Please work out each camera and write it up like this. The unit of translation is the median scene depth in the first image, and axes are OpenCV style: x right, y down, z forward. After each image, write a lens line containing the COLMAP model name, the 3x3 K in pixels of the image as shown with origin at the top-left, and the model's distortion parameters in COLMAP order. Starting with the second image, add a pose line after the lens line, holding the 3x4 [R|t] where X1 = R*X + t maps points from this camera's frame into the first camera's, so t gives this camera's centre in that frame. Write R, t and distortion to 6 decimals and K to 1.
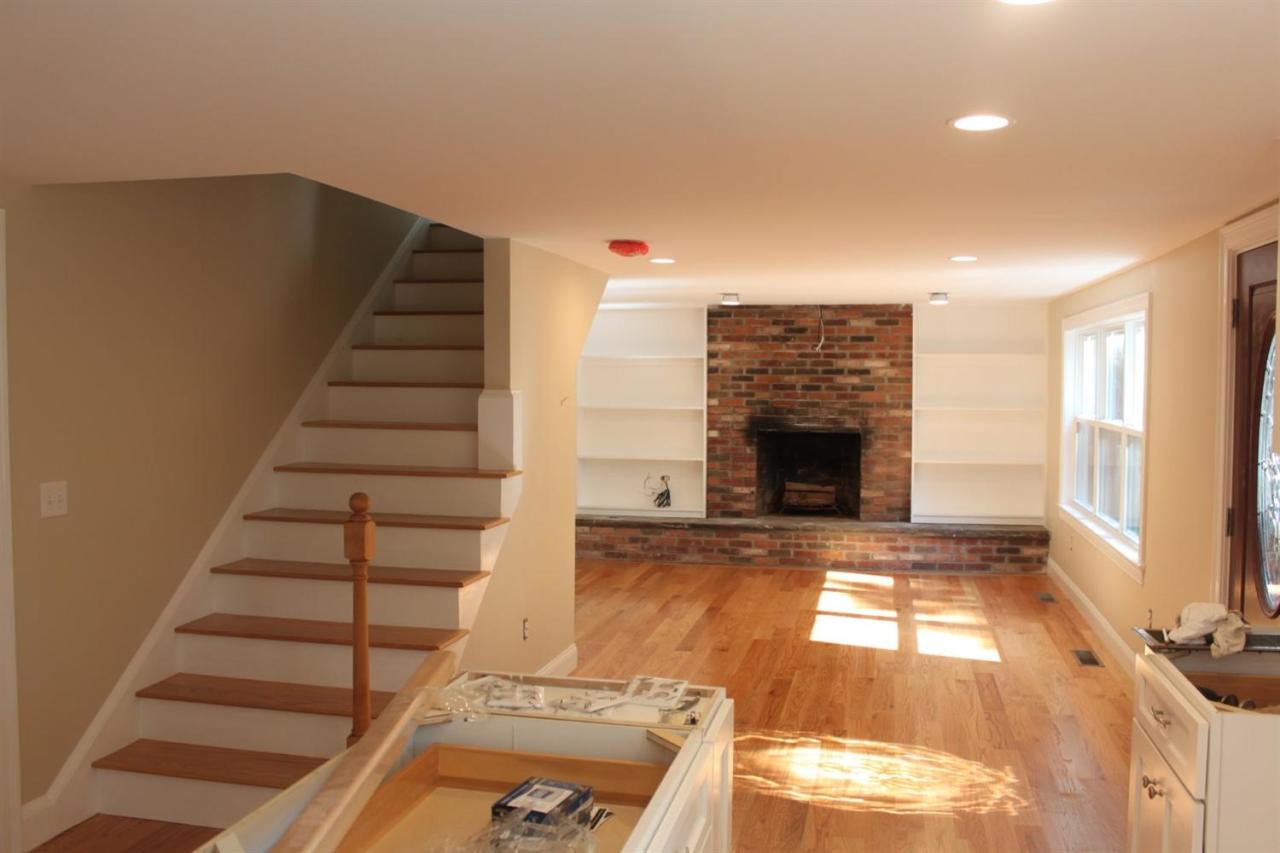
lens RADIAL K [[1101.5, 0, 638.9], [0, 1101.5, 426.5], [0, 0, 1]] dist [-0.127221, 0.098815]
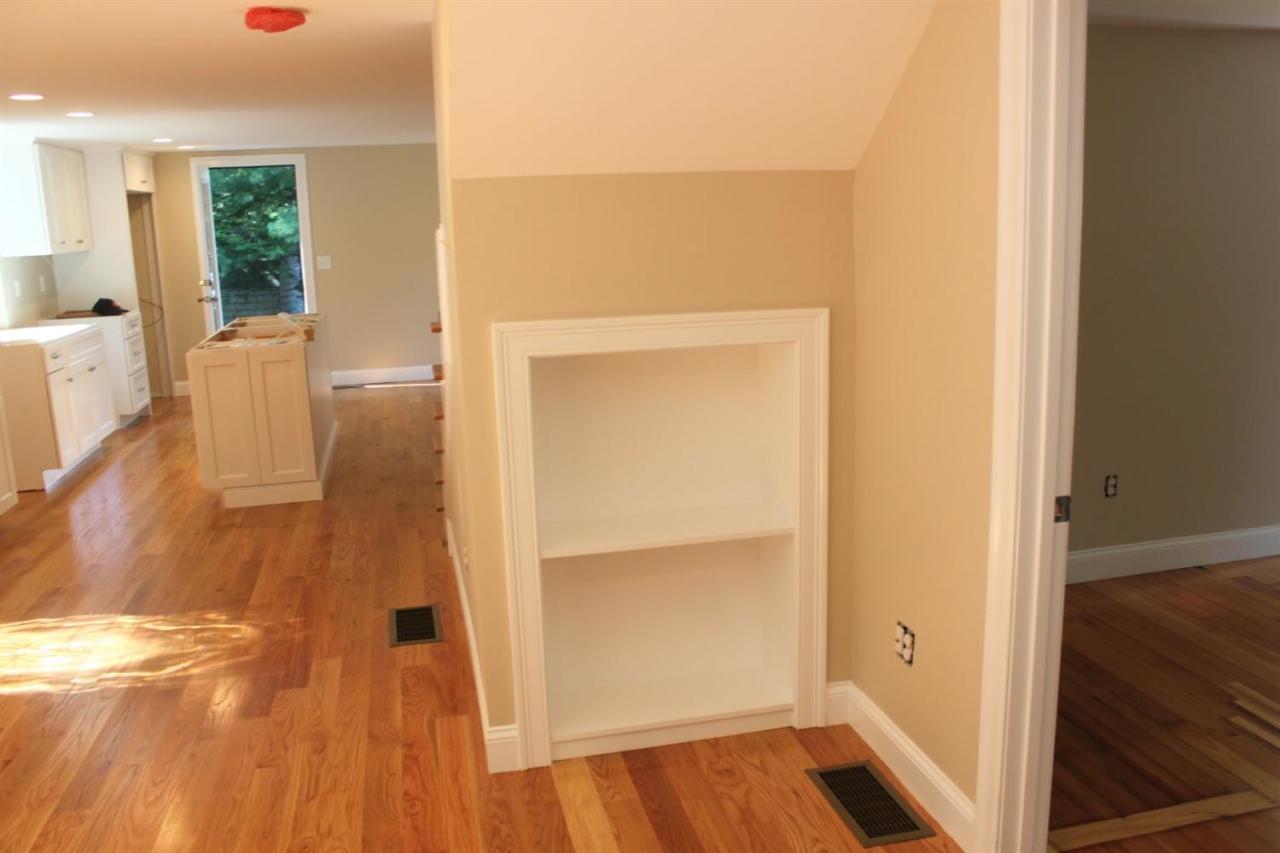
lens RADIAL K [[1101.5, 0, 650.7], [0, 1101.5, 425.6], [0, 0, 1]] dist [-0.127221, 0.098815]
pose [[-0.902564, 0.103356, -0.417966, 0.095478], [0.003829, 0.972648, 0.232252, -0.083003], [0.430539, 0.208022, -0.878273, 1.955640]]
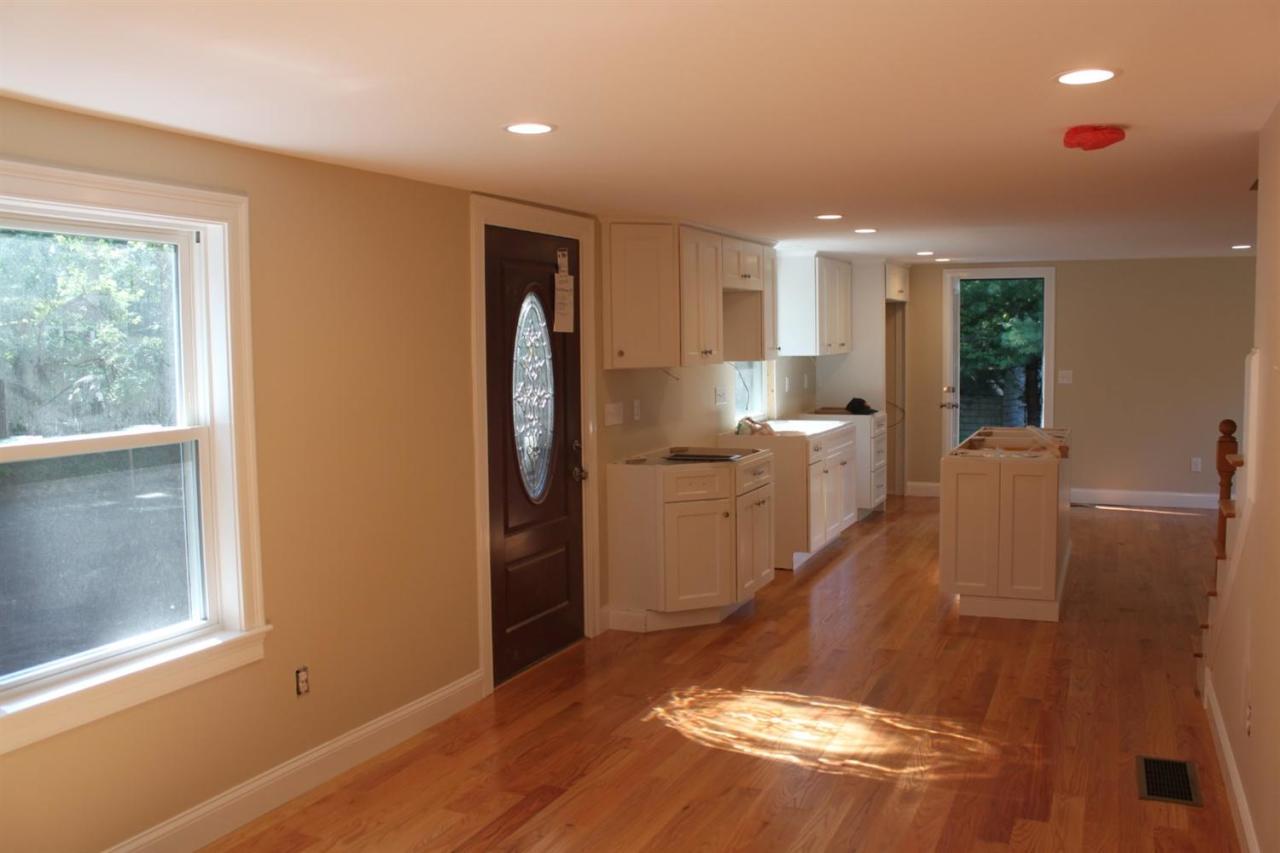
lens RADIAL K [[1101.5, 0, 650.8], [0, 1101.5, 422.4], [0, 0, 1]] dist [-0.127221, 0.098815]
pose [[-0.982654, -0.011916, 0.185067, 0.150387], [0.011822, 0.991878, 0.126639, -0.087782], [-0.185073, 0.126630, -0.974532, 1.933480]]
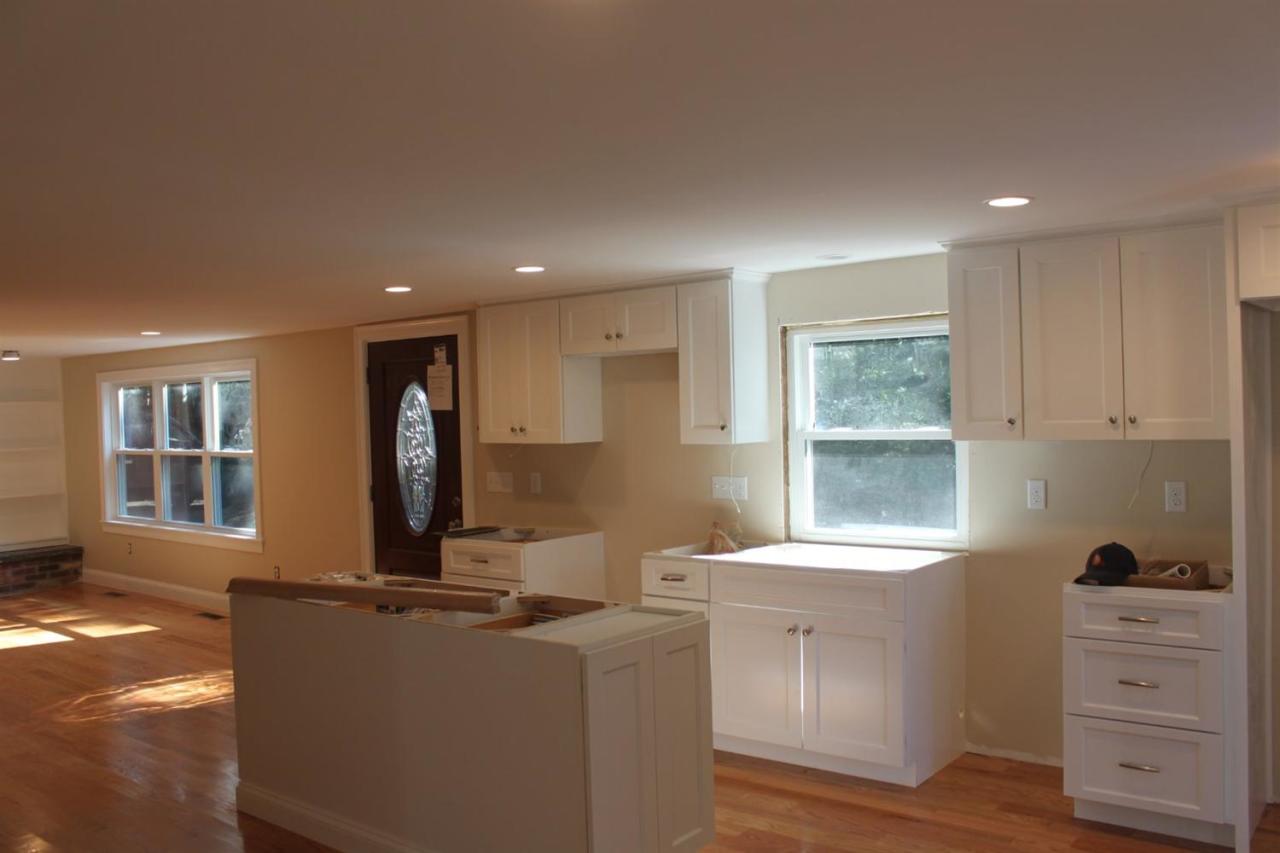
lens RADIAL K [[1101.5, 0, 638.2], [0, 1101.5, 427.0], [0, 0, 1]] dist [-0.127221, 0.098815]
pose [[0.438259, -0.037063, 0.898085, -0.803838], [0.071623, 0.997412, 0.006210, 0.000406], [-0.895991, 0.061601, 0.439779, -0.182058]]
